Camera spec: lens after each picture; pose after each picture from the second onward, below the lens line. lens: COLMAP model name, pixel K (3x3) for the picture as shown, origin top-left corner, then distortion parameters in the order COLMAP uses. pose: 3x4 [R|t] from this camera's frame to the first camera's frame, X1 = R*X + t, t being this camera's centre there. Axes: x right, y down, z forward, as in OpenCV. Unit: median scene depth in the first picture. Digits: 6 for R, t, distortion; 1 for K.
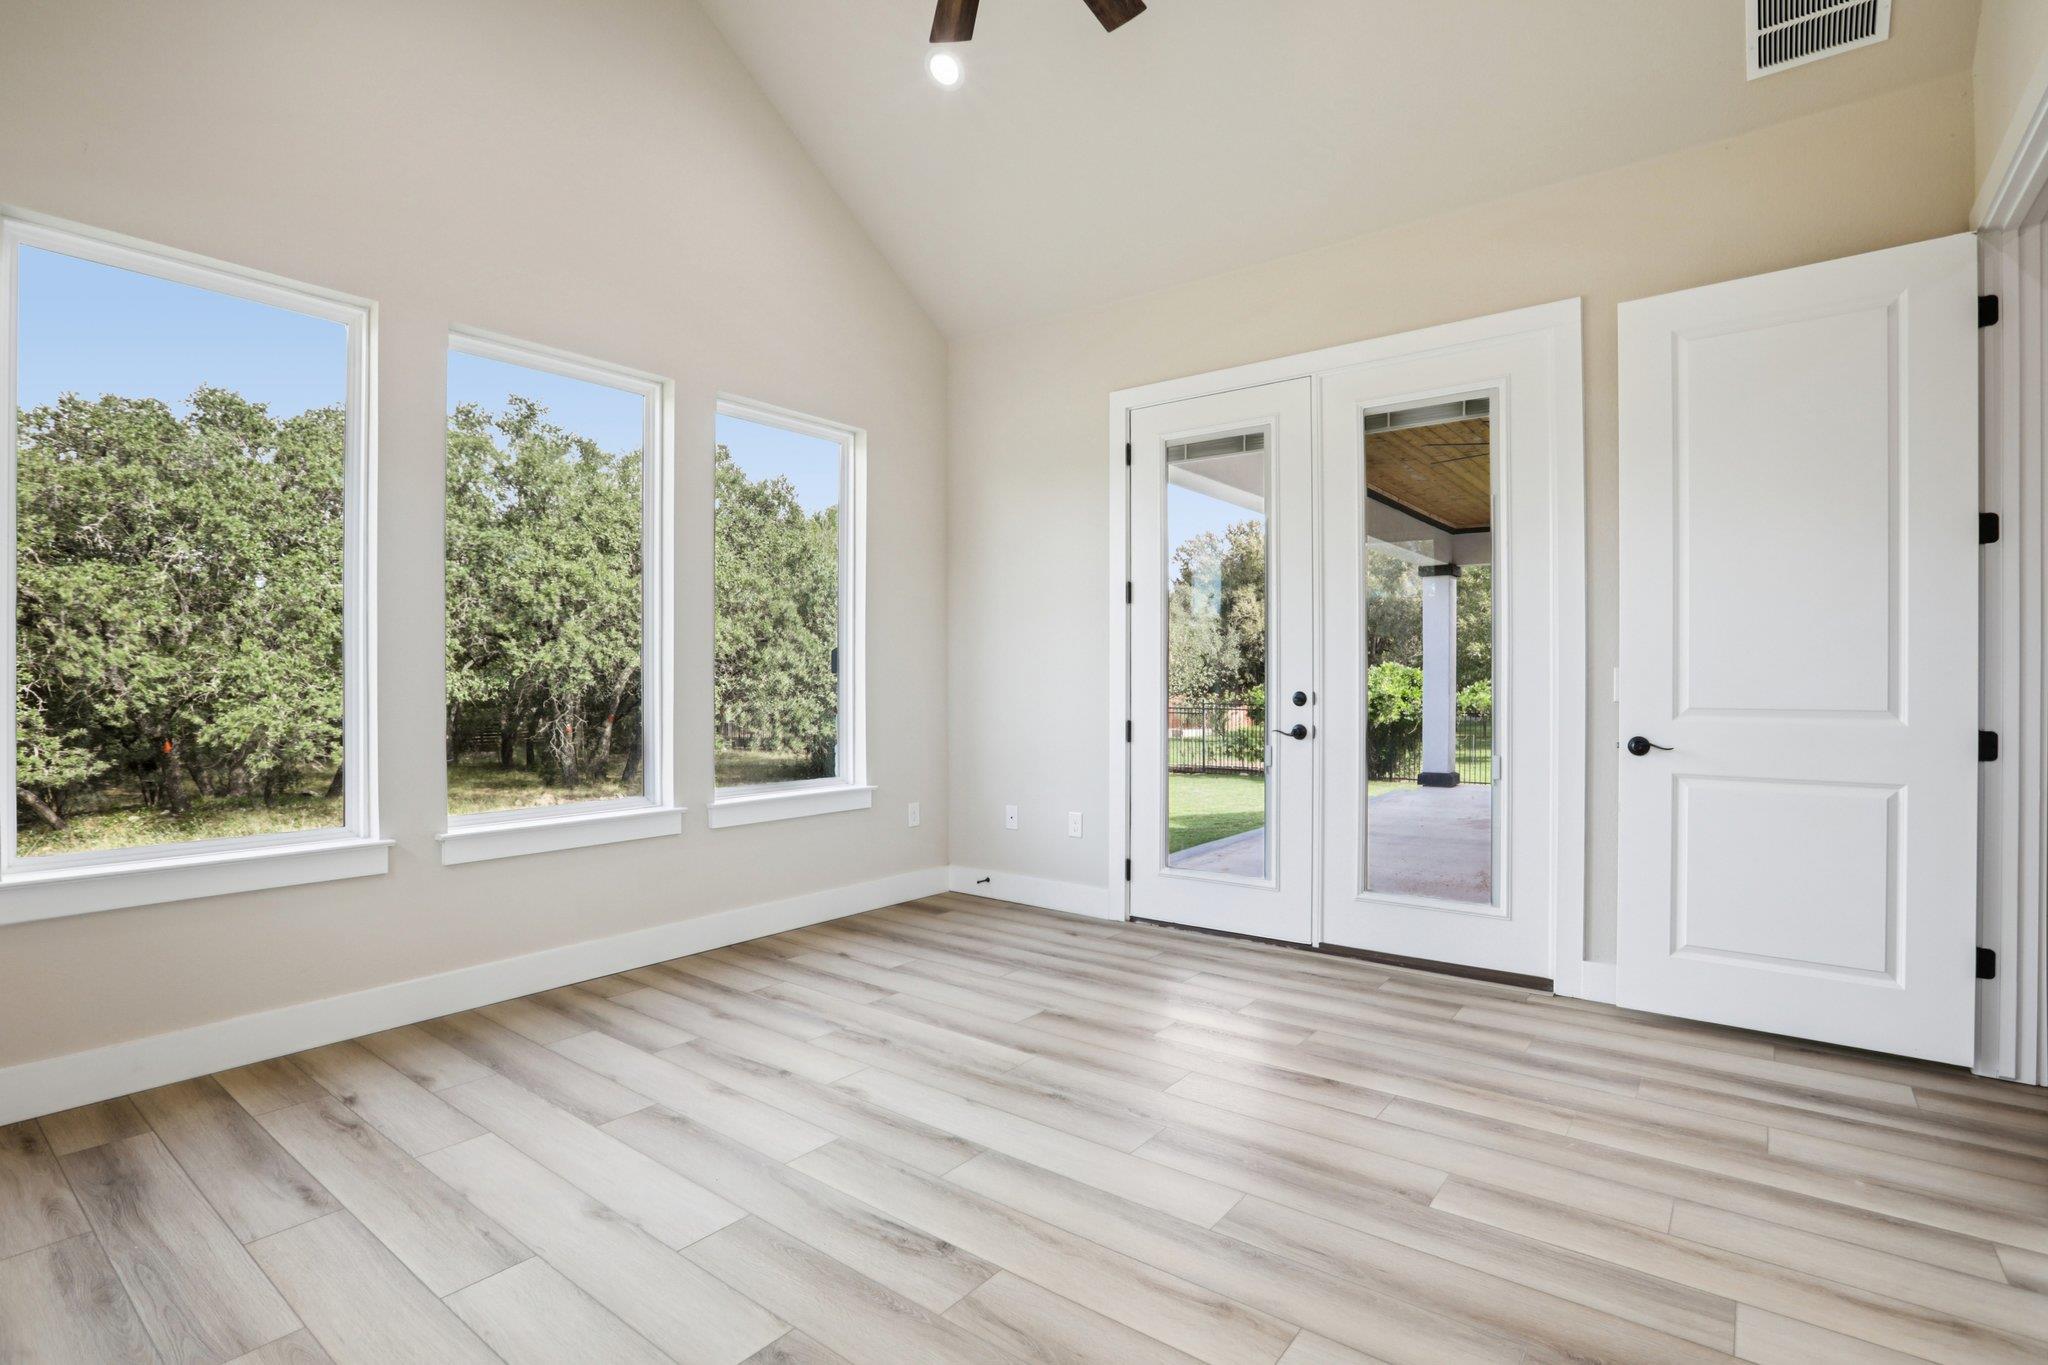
lens RADIAL K [[960.6, 0, 1036.3], [0, 960.6, 687.4], [0, 0, 1]] dist [-0.005544, 0.000535]
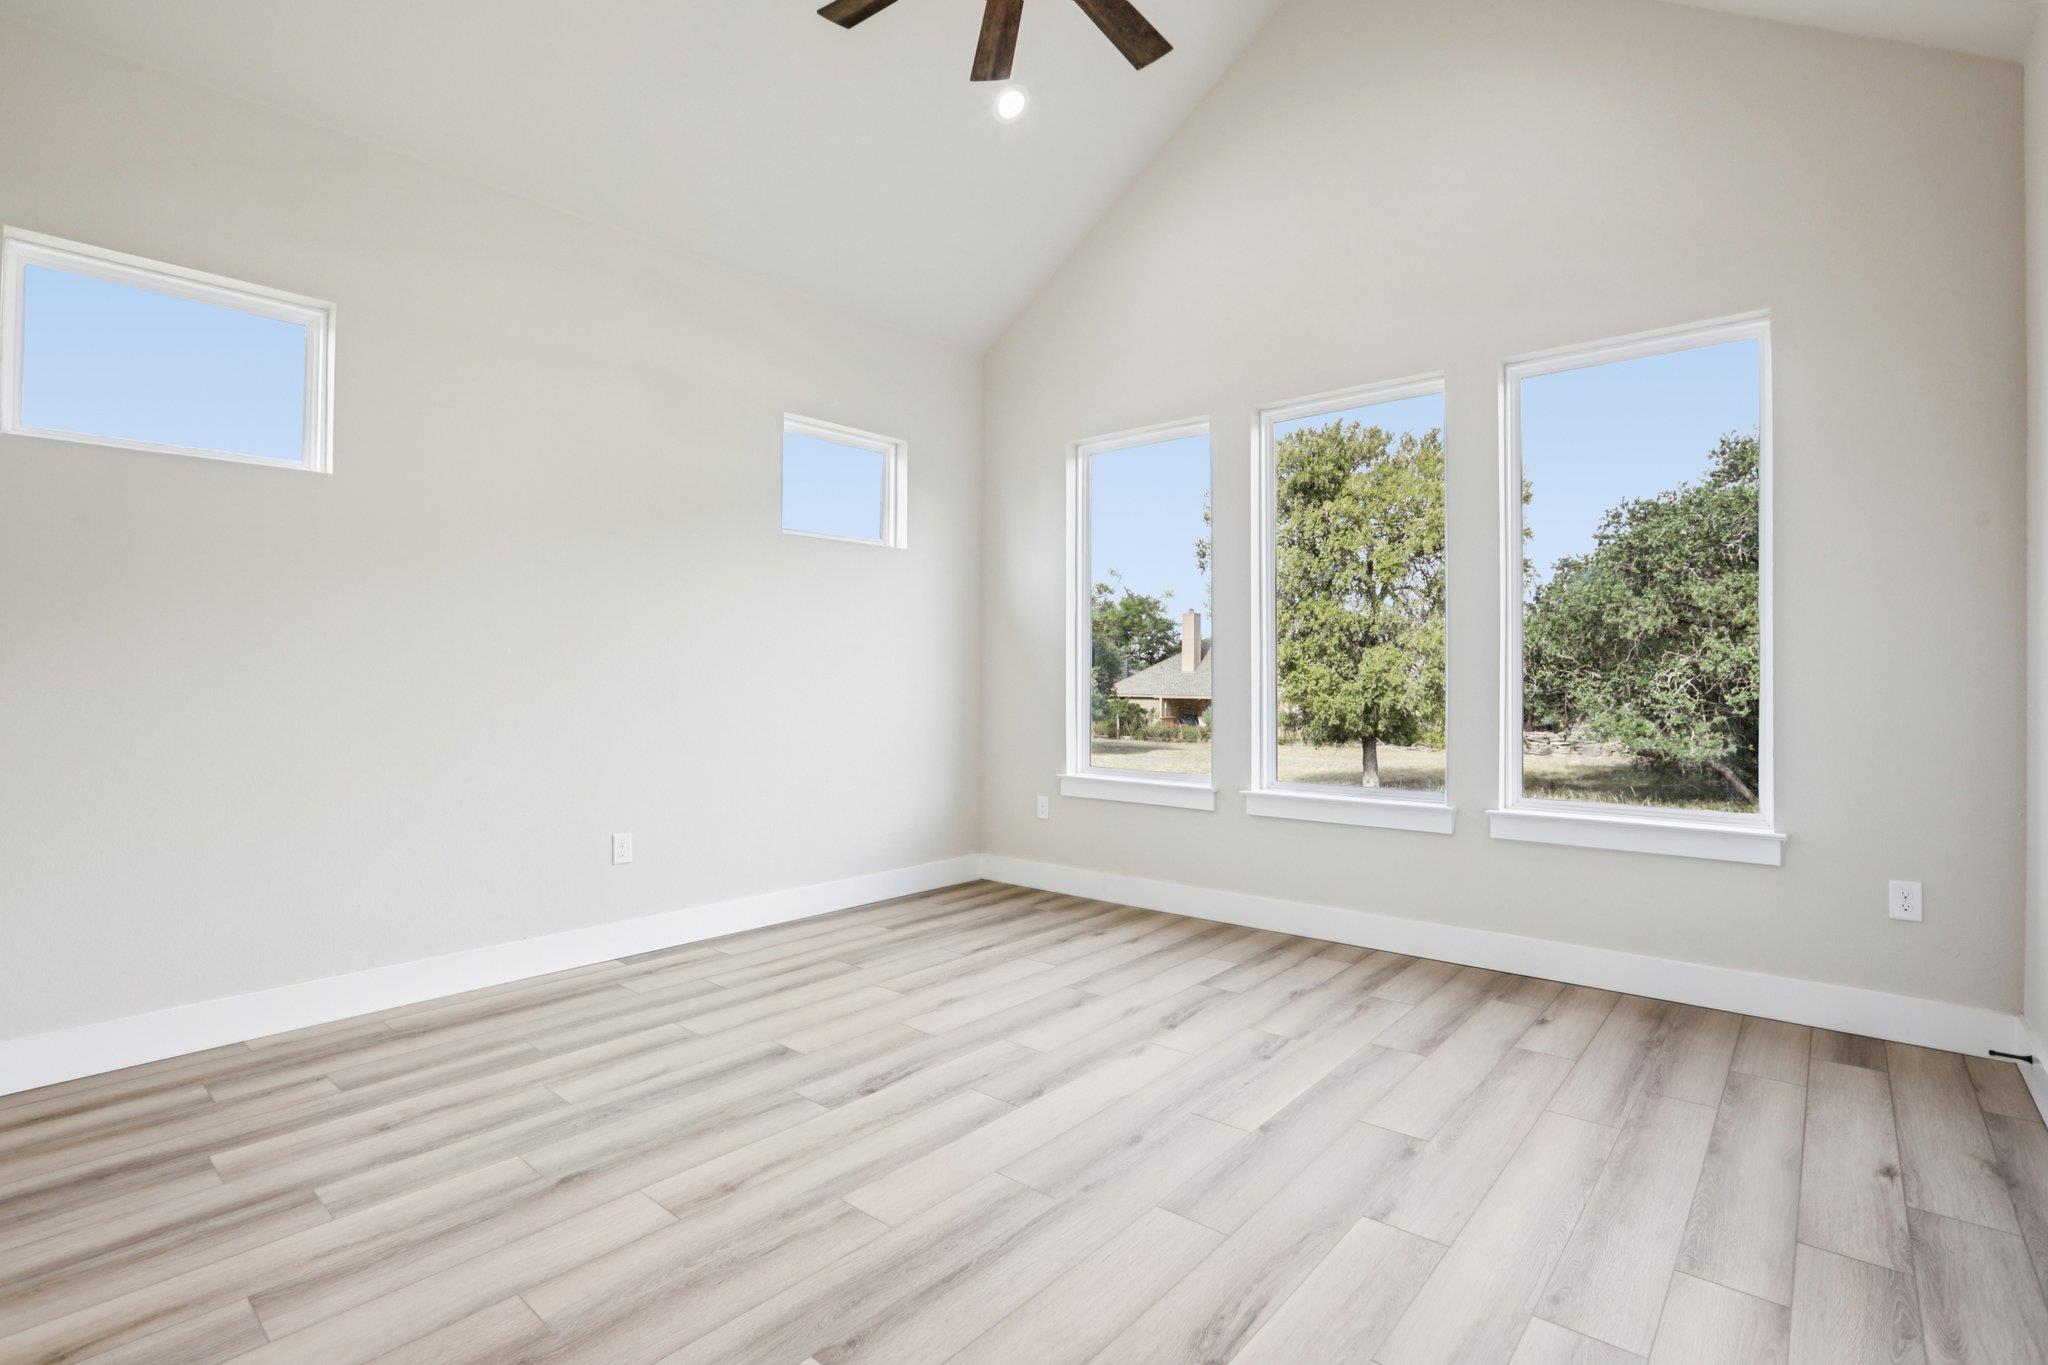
lens RADIAL K [[960.6, 0, 1020.5], [0, 960.6, 698.7], [0, 0, 1]] dist [-0.005544, 0.000535]
pose [[-0.077821, 0.011675, -0.996899, 0.734039], [0.008719, 0.999901, 0.011029, 0.006188], [0.996929, -0.007833, -0.077915, 0.782730]]
